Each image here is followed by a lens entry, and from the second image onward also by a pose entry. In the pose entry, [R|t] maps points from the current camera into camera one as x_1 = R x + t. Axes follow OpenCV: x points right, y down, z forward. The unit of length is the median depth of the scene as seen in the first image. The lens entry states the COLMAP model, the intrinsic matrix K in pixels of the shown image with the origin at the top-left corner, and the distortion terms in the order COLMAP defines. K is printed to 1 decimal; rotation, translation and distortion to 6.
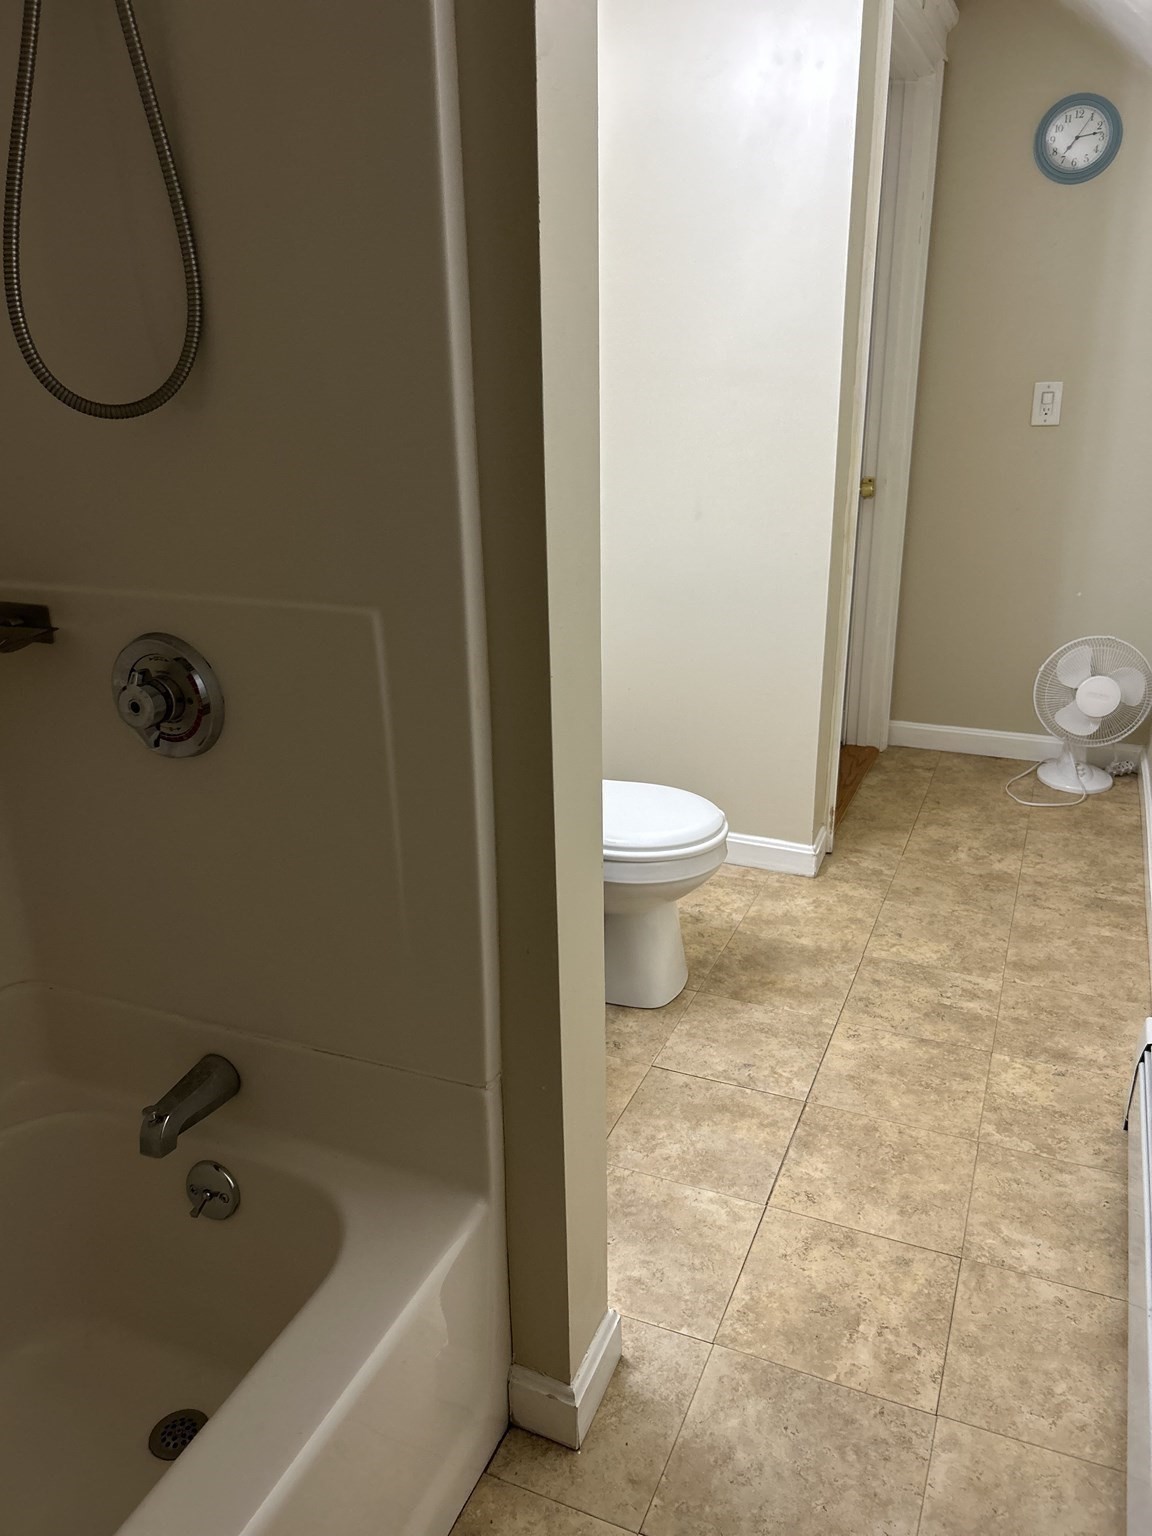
lens RADIAL K [[1156.8, 0, 575.2], [0, 1156.8, 769.4], [0, 0, 1]] dist [0.037395, -0.016901]
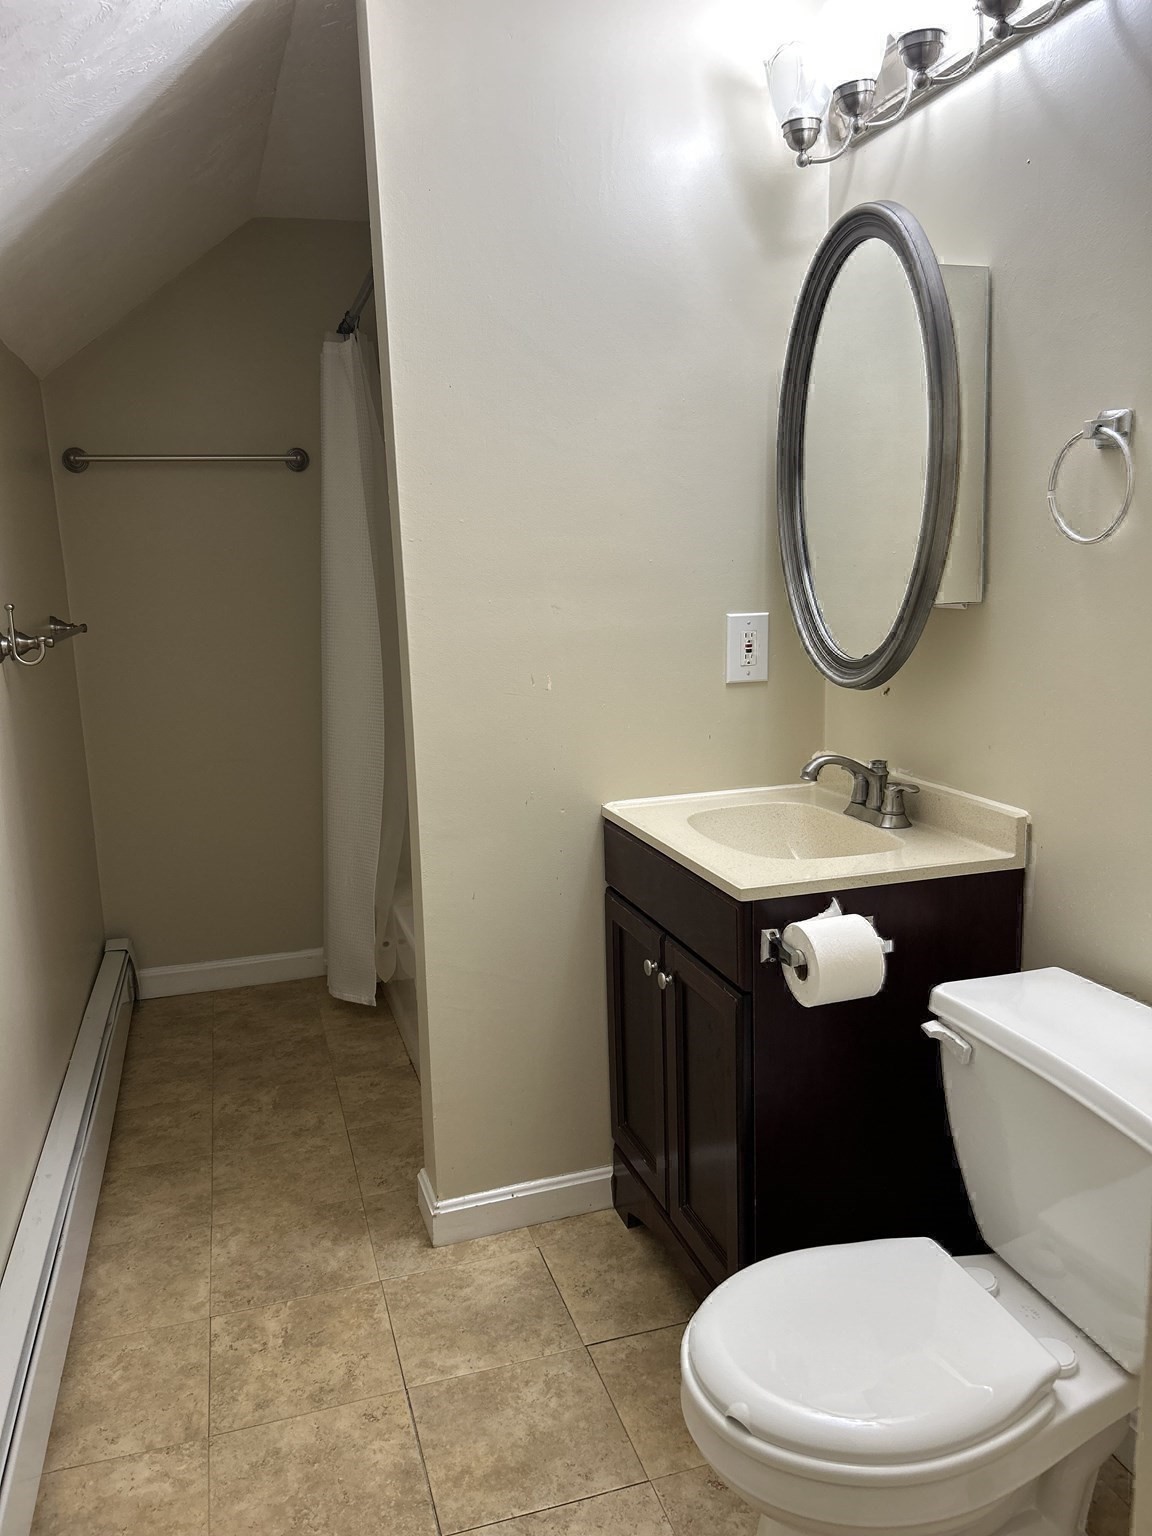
lens RADIAL K [[1156.8, 0, 575.7], [0, 1156.8, 766.4], [0, 0, 1]] dist [0.037395, -0.016901]
pose [[-0.759208, 0.160944, -0.630635, 0.637269], [-0.179016, 0.879934, 0.440079, -0.592441], [0.625745, 0.447005, -0.639241, 1.591984]]
